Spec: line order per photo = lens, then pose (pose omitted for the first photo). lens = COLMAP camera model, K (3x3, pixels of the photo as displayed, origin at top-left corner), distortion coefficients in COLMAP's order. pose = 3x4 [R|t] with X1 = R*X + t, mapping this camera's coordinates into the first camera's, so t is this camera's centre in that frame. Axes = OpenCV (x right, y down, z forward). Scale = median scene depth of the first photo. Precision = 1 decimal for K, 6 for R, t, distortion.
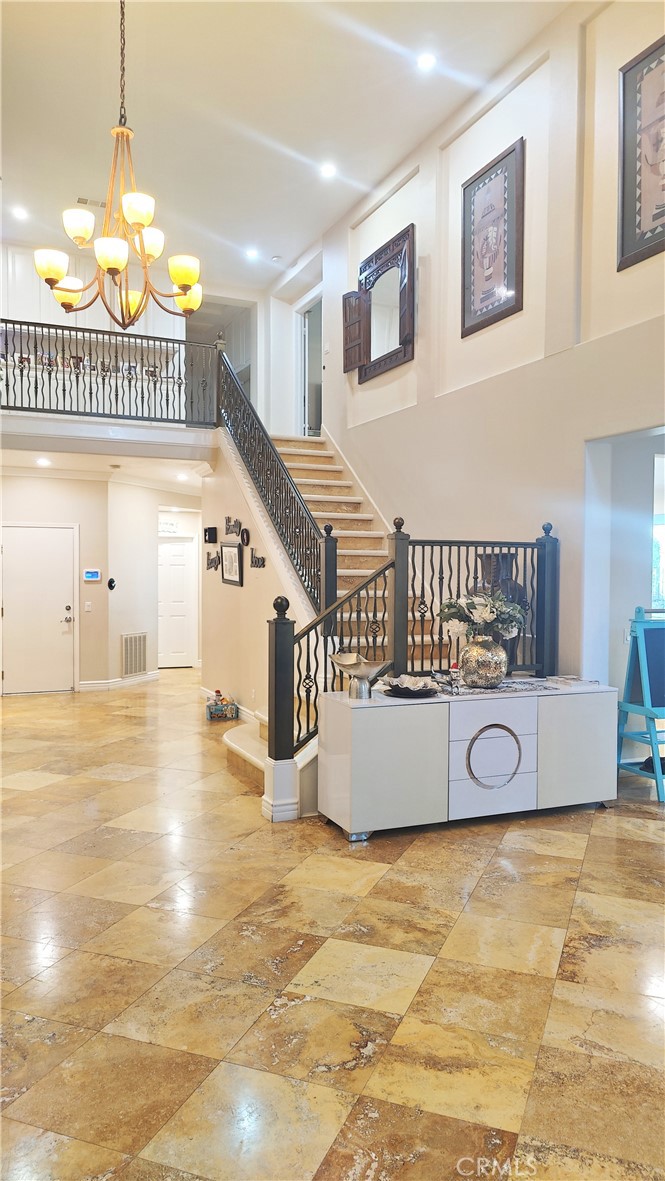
lens RADIAL K [[823.2, 0, 341.7], [0, 823.2, 585.4], [0, 0, 1]] dist [0.022761, -0.006064]
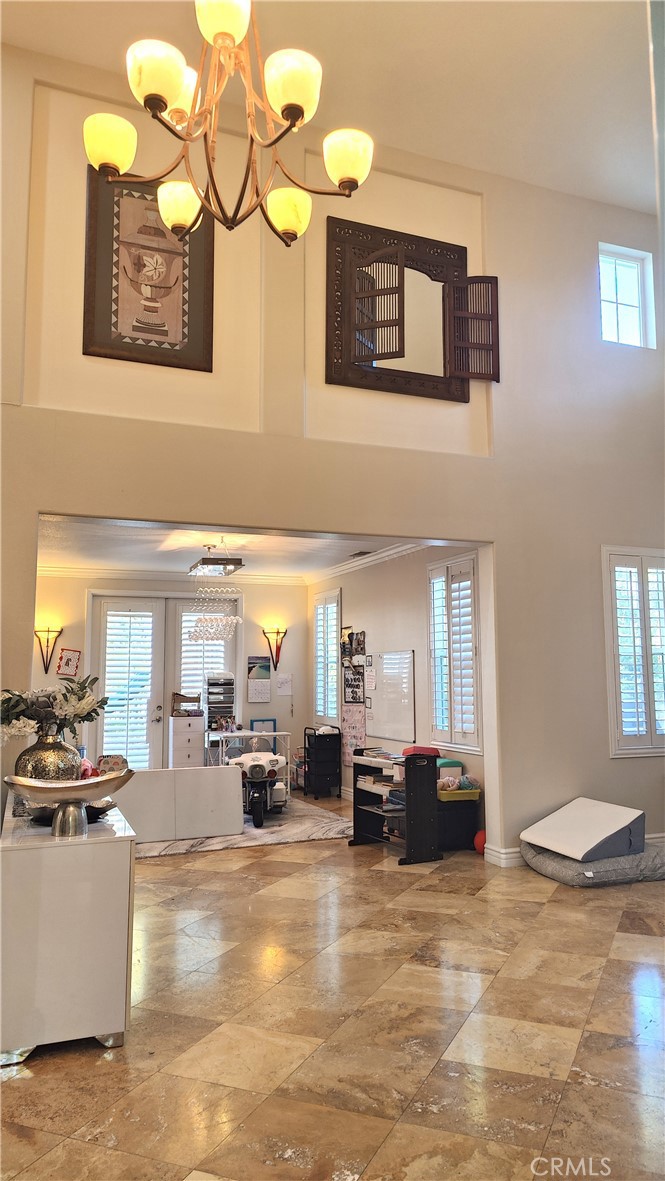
lens RADIAL K [[823.2, 0, 344.6], [0, 823.2, 583.4], [0, 0, 1]] dist [0.022761, -0.006064]
pose [[0.044066, 0.092661, 0.994722, -0.913889], [0.019443, 0.995421, -0.093588, -0.014106], [-0.998839, 0.023465, 0.042063, 0.978990]]
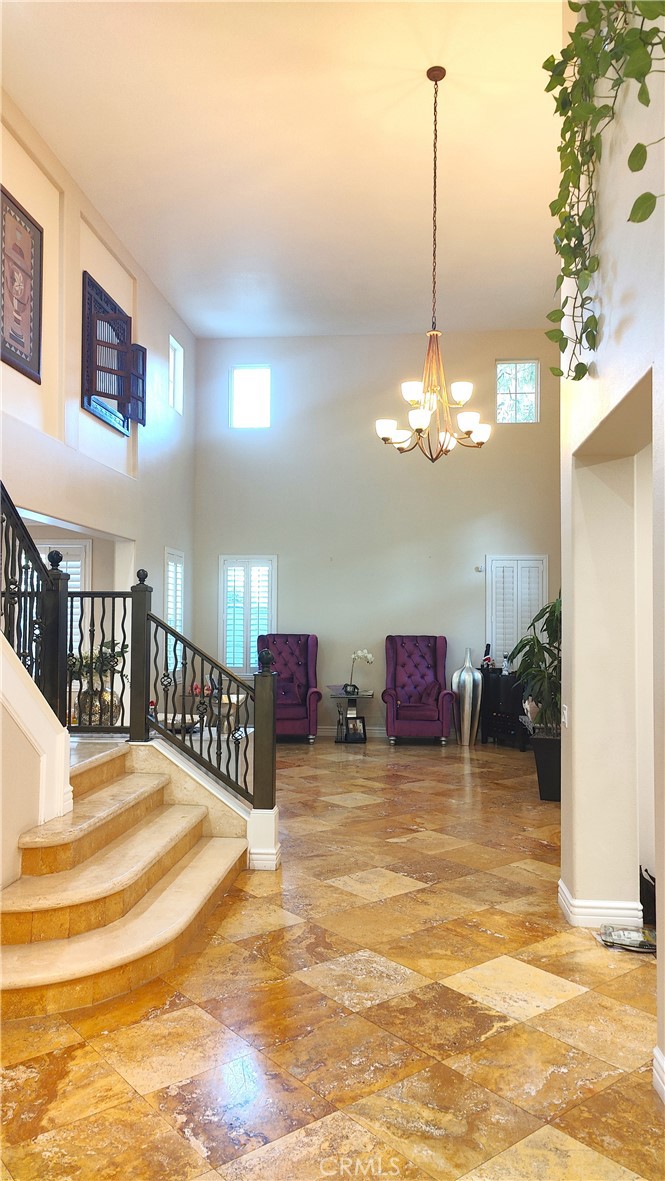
lens RADIAL K [[849.1, 0, 329.9], [0, 849.1, 595.9], [0, 0, 1]] dist [0.006086, 0.000503]
pose [[-0.863818, 0.002947, 0.503796, -0.944705], [-0.005161, 0.999879, -0.014698, -0.054161], [-0.503778, -0.015297, -0.863698, 2.622649]]
